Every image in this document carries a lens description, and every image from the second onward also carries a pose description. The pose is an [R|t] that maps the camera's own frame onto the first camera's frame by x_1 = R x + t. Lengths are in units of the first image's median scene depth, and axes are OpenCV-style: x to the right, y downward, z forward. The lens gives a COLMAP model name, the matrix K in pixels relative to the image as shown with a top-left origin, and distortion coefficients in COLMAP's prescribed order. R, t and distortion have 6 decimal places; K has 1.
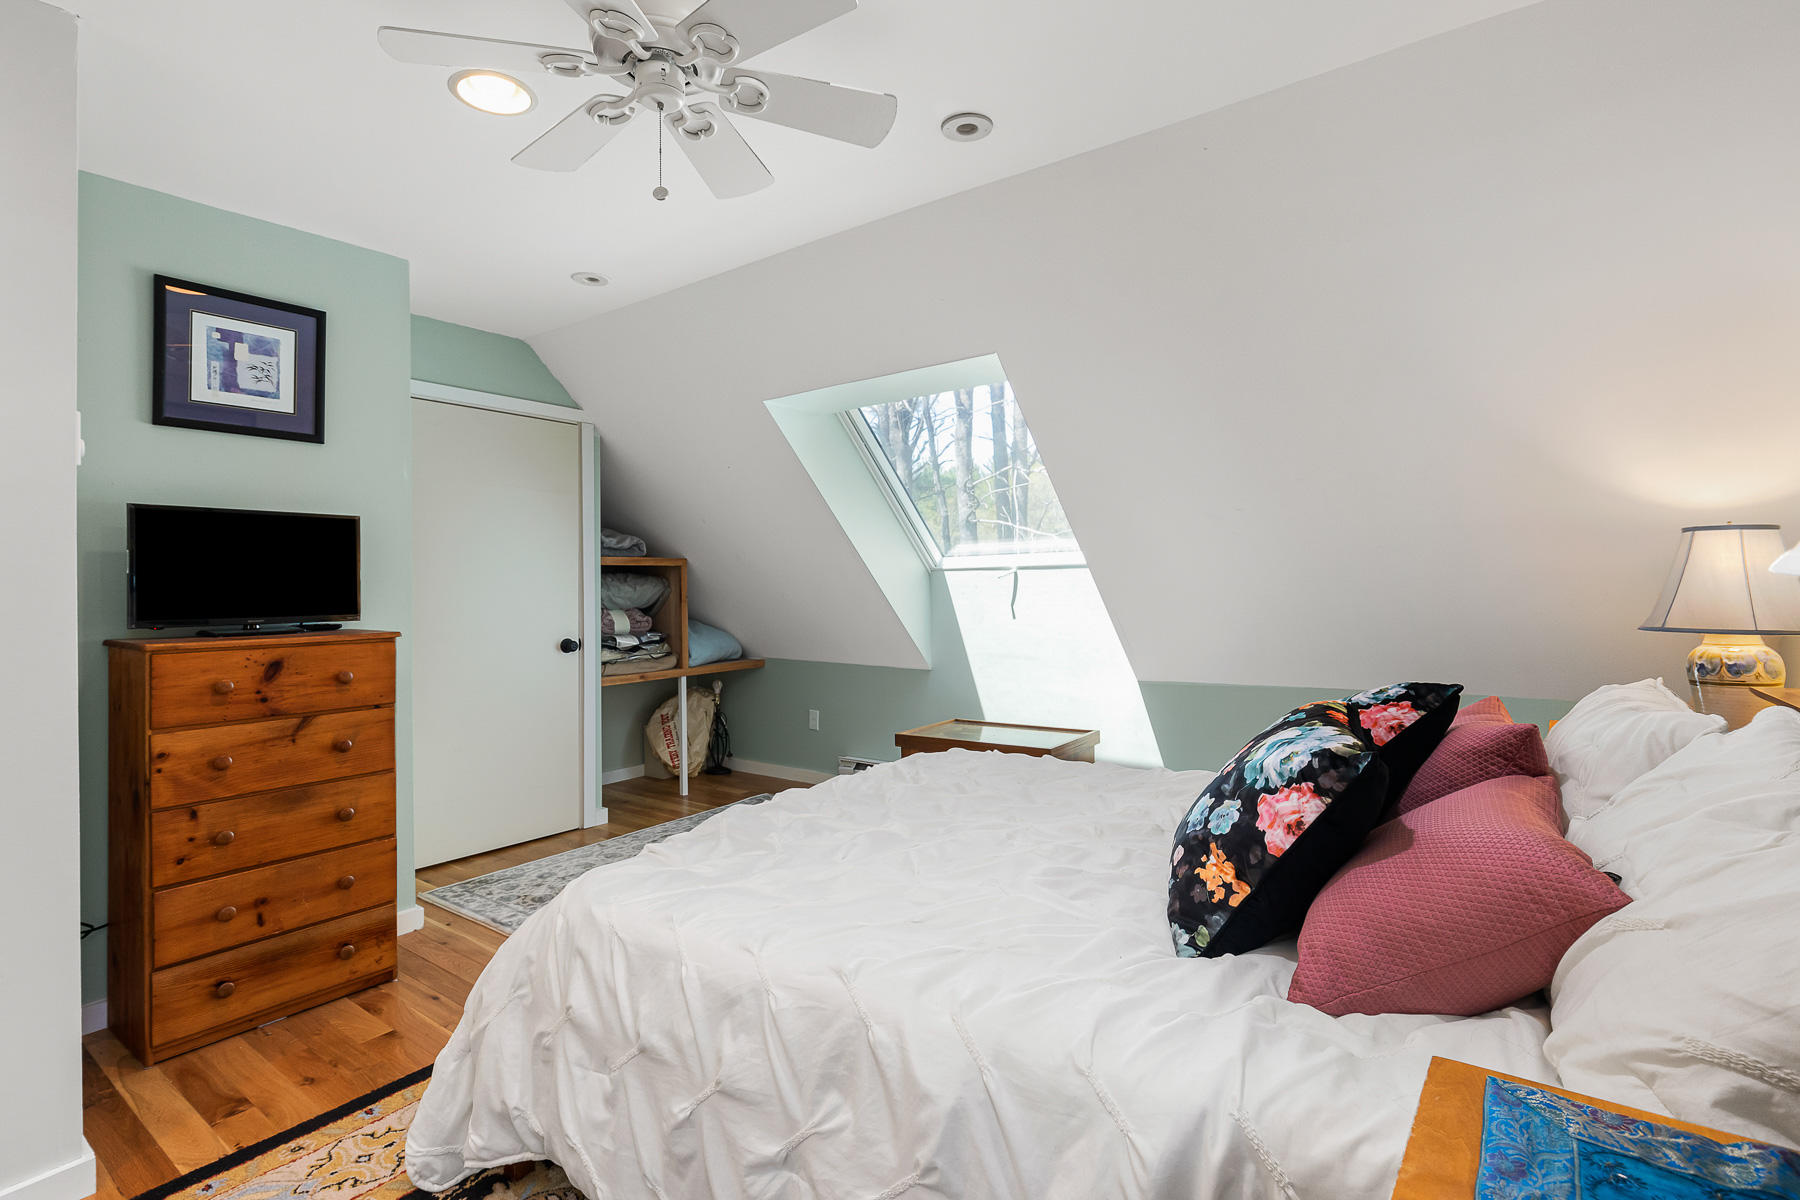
lens RADIAL K [[859.4, 0, 893.3], [0, 859.4, 588.6], [0, 0, 1]] dist [-0.000630, 0.000289]
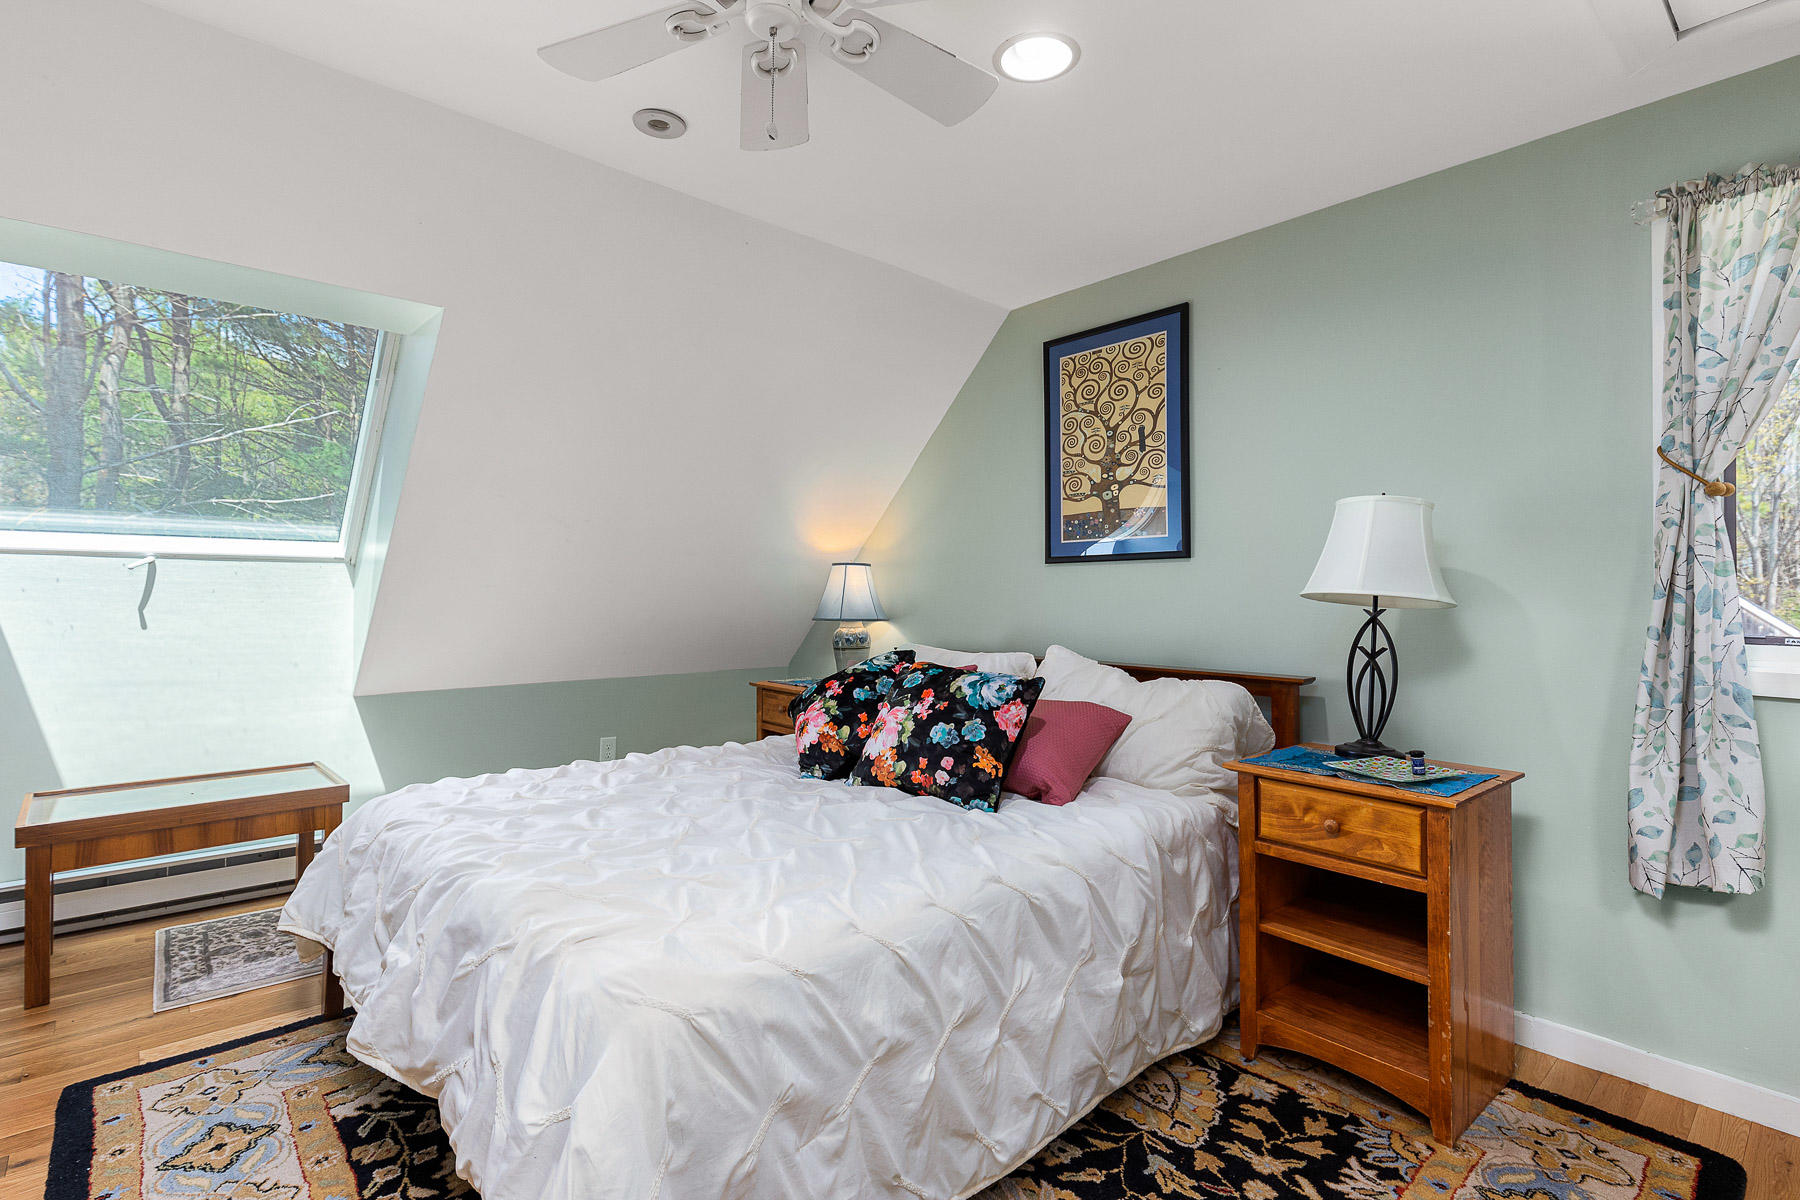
lens RADIAL K [[860.1, 0, 899.8], [0, 860.1, 579.9], [0, 0, 1]] dist [0.001574, 0.000057]
pose [[0.213583, 0.030561, 0.976447, -1.326440], [-0.012281, 0.999516, -0.028596, 0.025129], [-0.976848, -0.005884, 0.213855, 0.816102]]
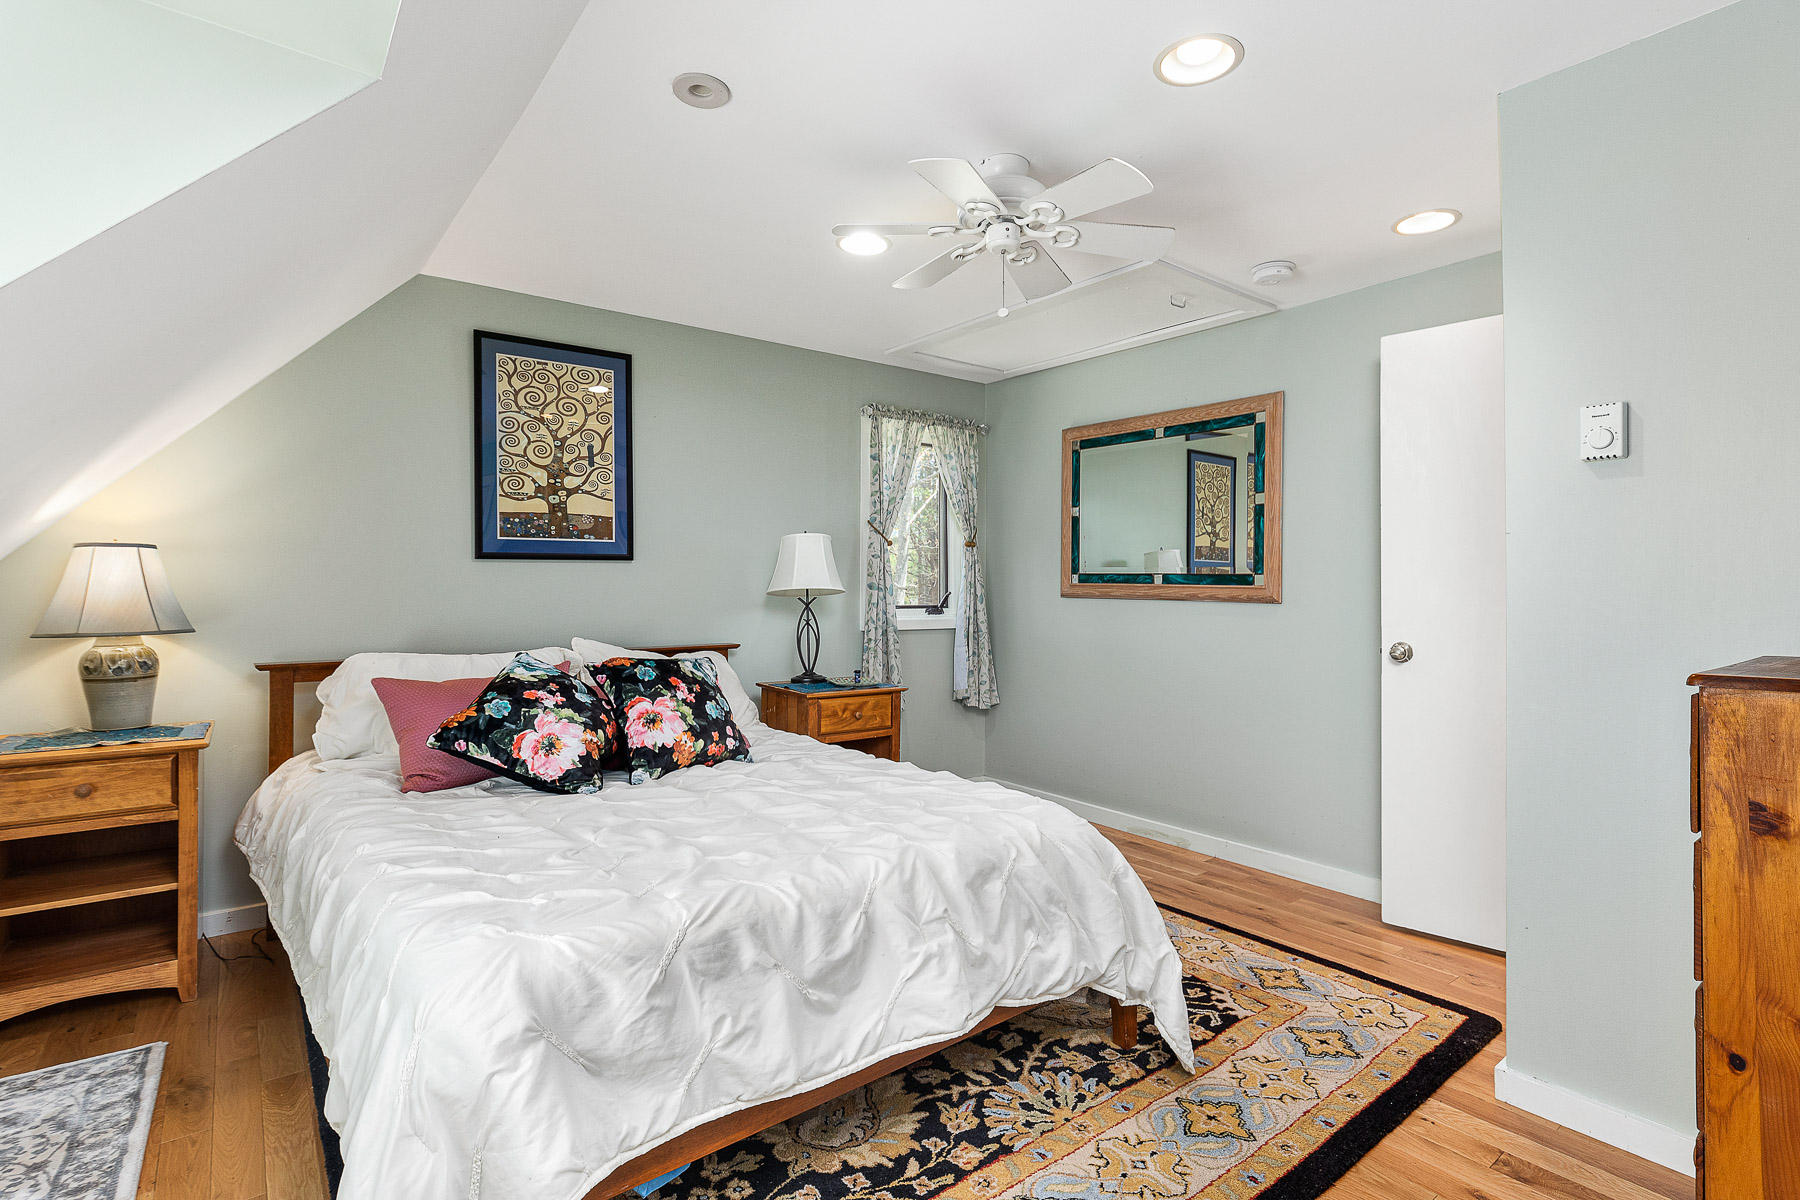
lens RADIAL K [[859.4, 0, 893.3], [0, 859.4, 588.6], [0, 0, 1]] dist [-0.000630, 0.000289]
pose [[-0.959802, 0.010523, 0.280481, -0.604758], [0.010344, 0.999944, -0.002119, 0.002065], [-0.280487, 0.000867, -0.959857, 2.951369]]
